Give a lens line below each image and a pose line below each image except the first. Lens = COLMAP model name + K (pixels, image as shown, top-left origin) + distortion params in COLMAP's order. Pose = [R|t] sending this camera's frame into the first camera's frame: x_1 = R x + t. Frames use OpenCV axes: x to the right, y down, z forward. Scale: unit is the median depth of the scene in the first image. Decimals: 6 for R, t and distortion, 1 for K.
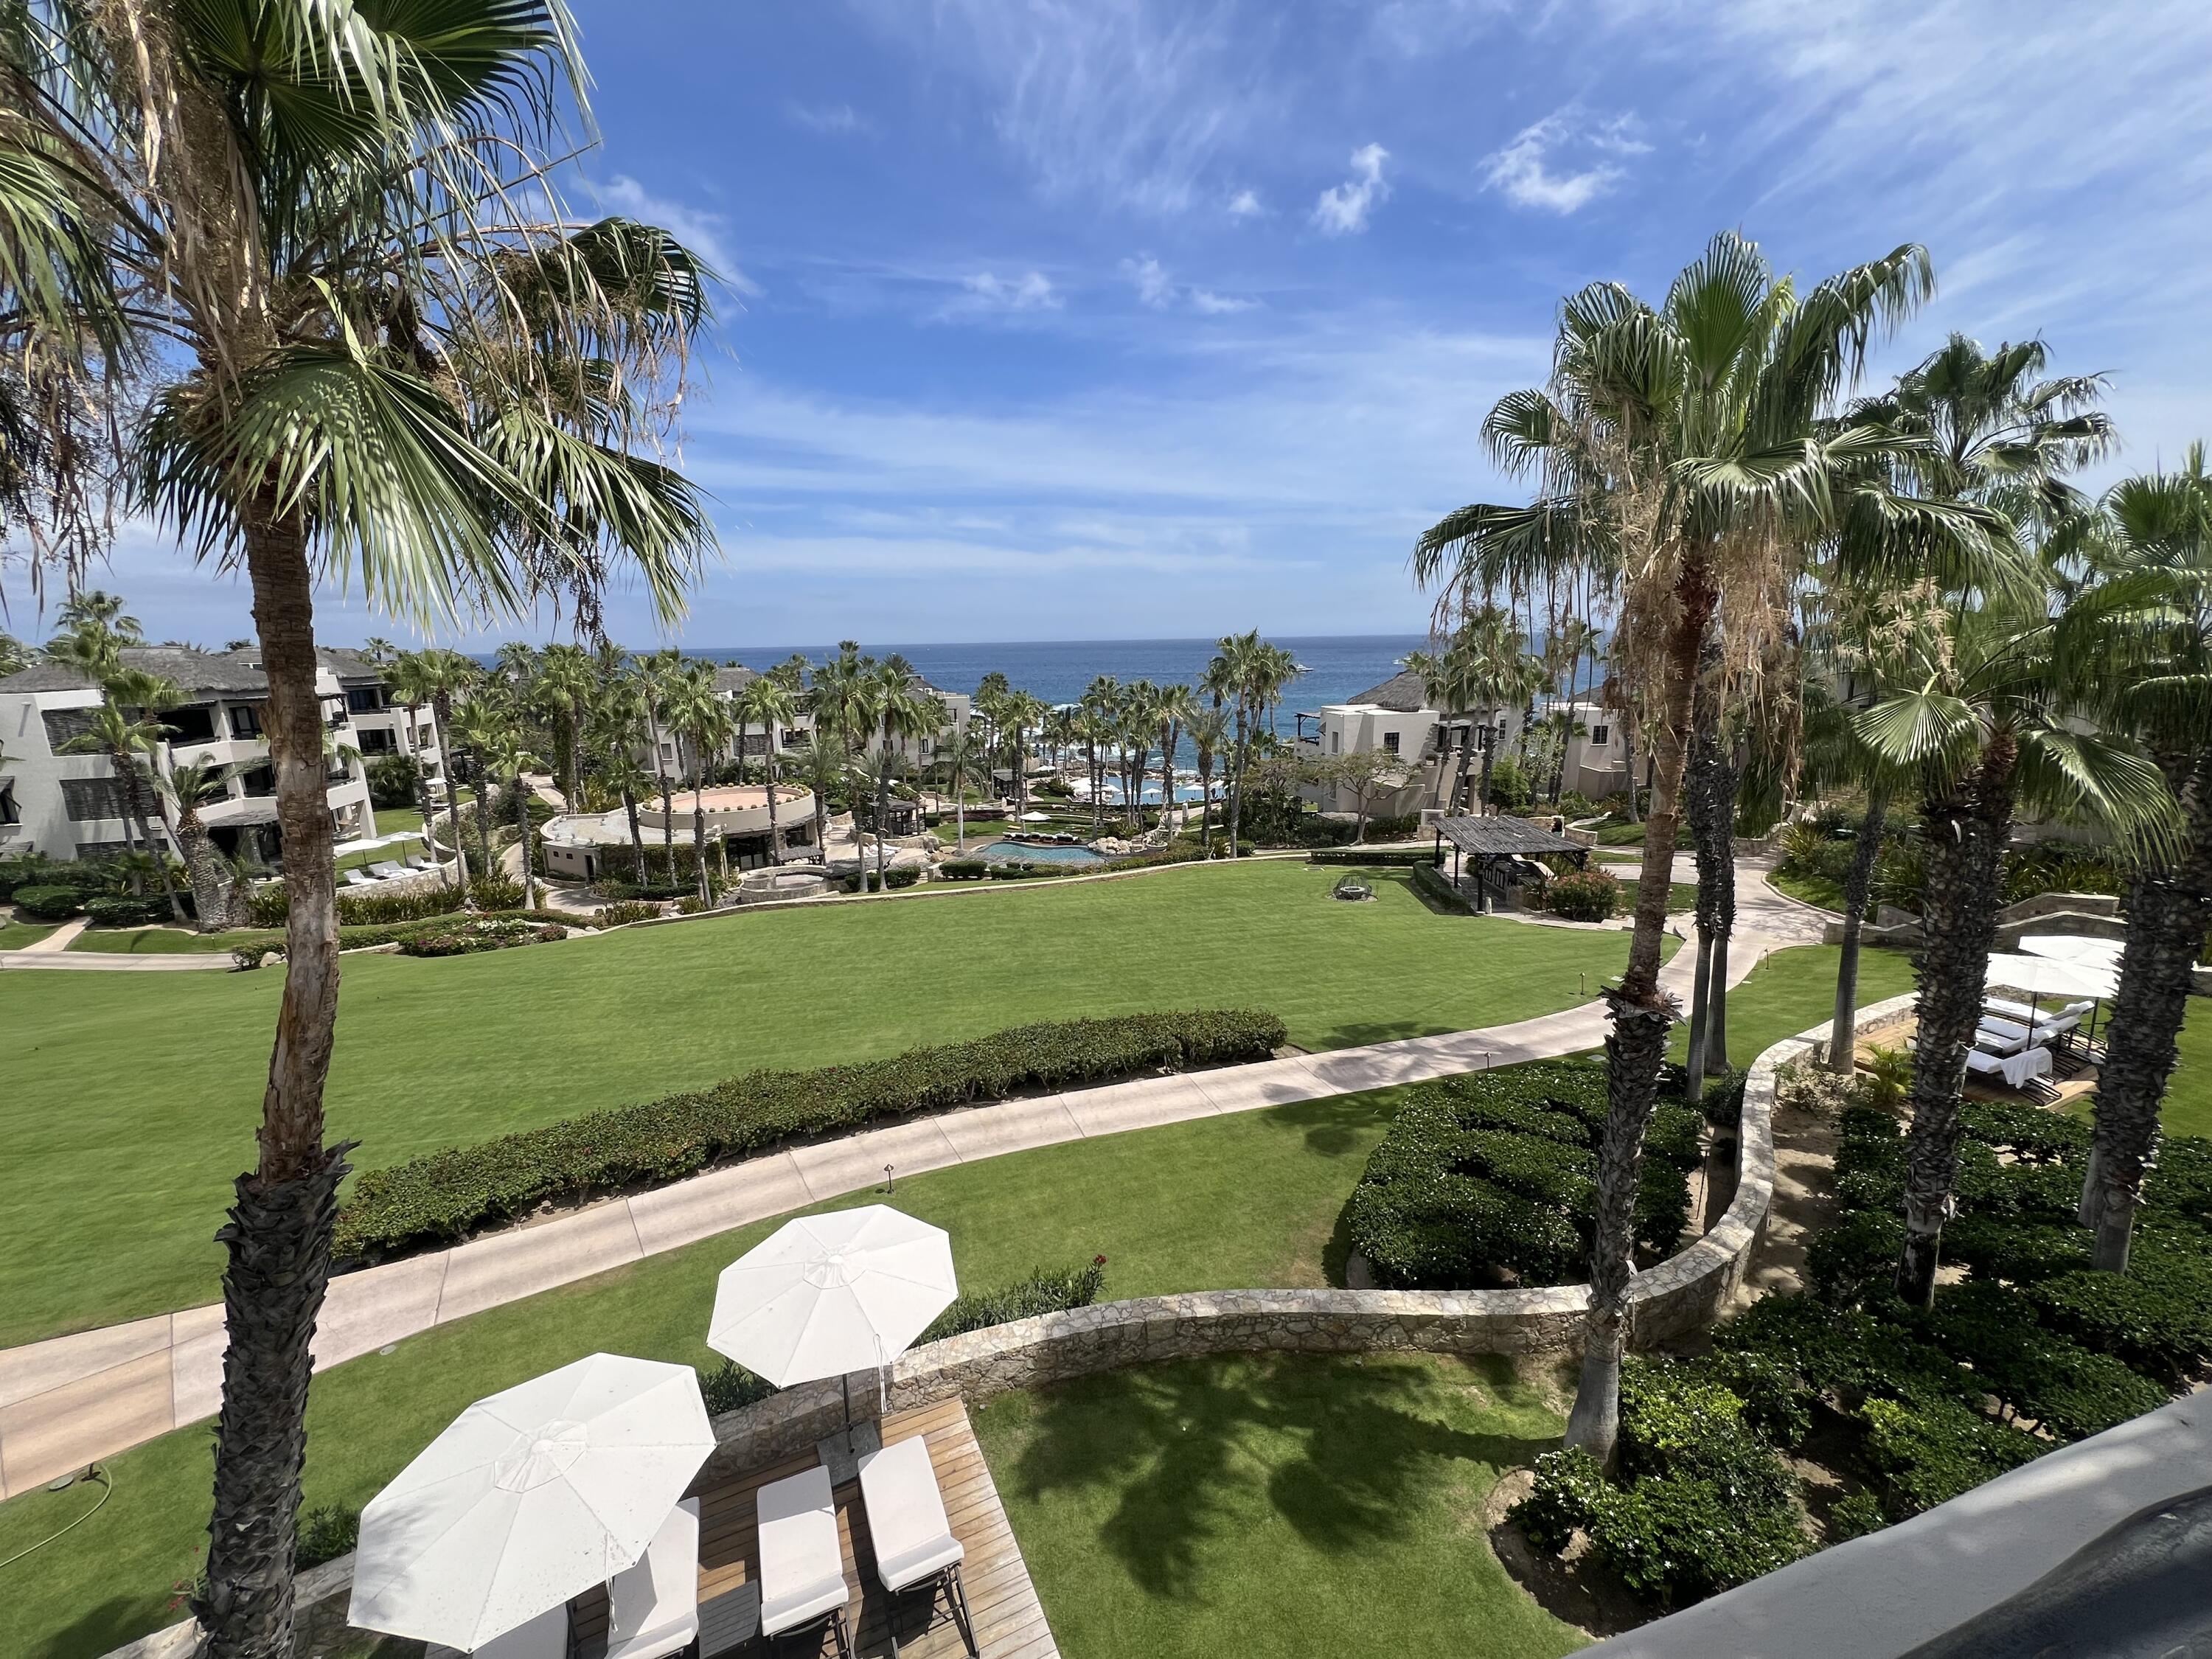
lens RADIAL K [[874.0, 0, 1088.4], [0, 874.0, 822.3], [0, 0, 1]] dist [0.000286, 0.000016]
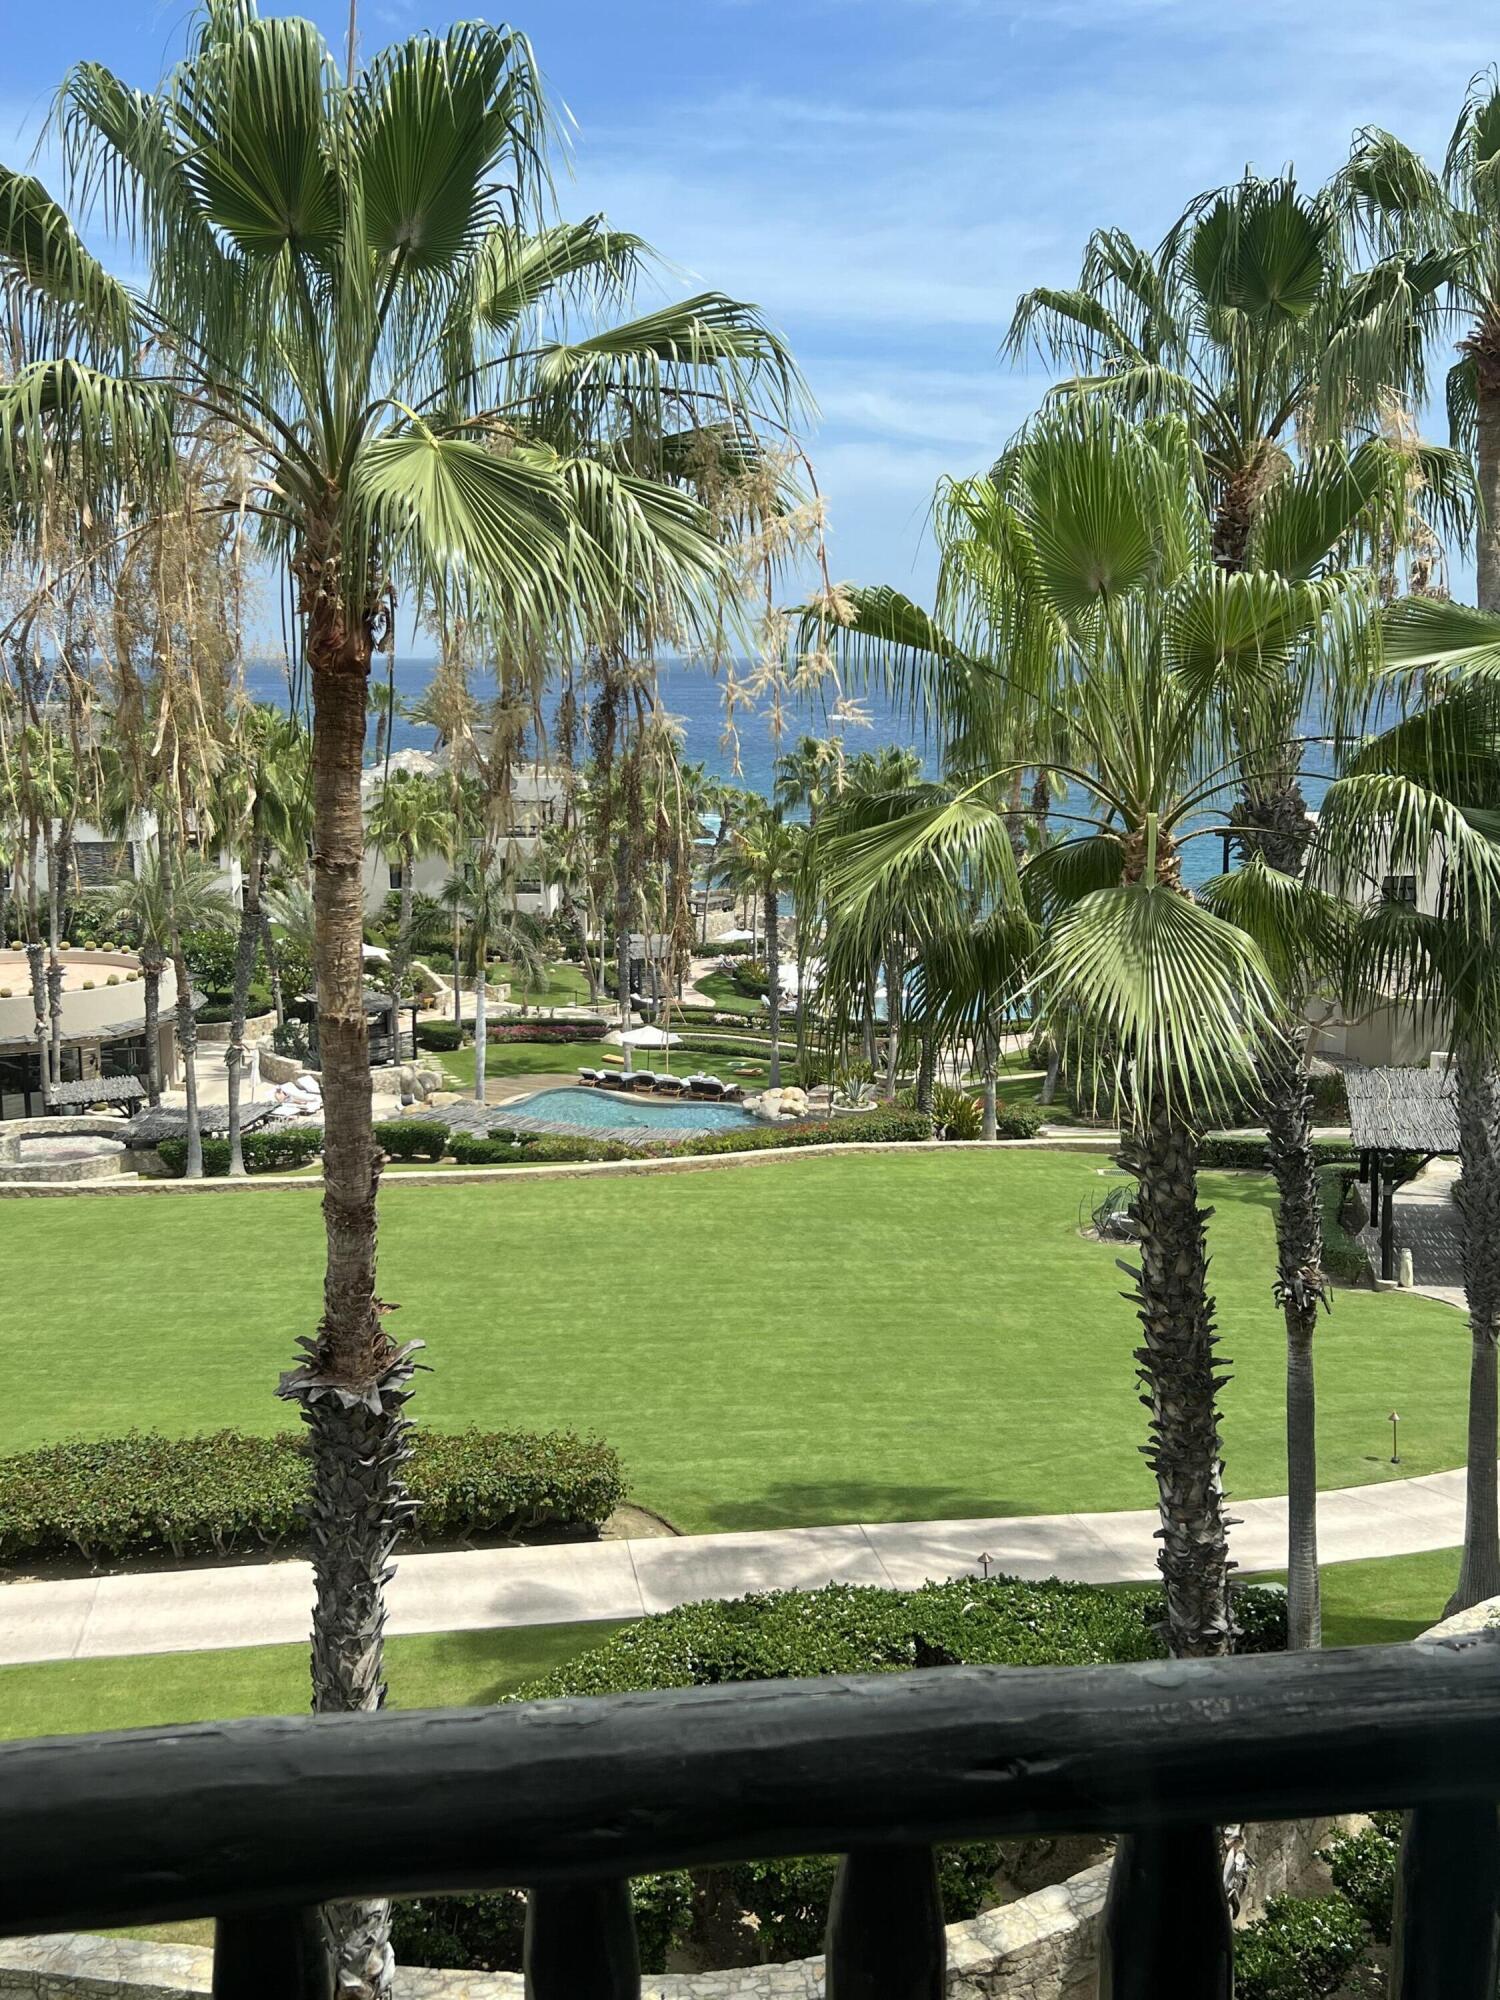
lens RADIAL K [[1976.0, 0, 830.0], [0, 1976.0, 1057.7], [0, 0, 1]] dist [0.106628, 0.000000]
pose [[0.990132, 0.040803, -0.134068, 0.191666], [-0.041197, 0.999151, -0.000161, 0.000584], [0.133947, 0.005683, 0.990972, -0.028896]]
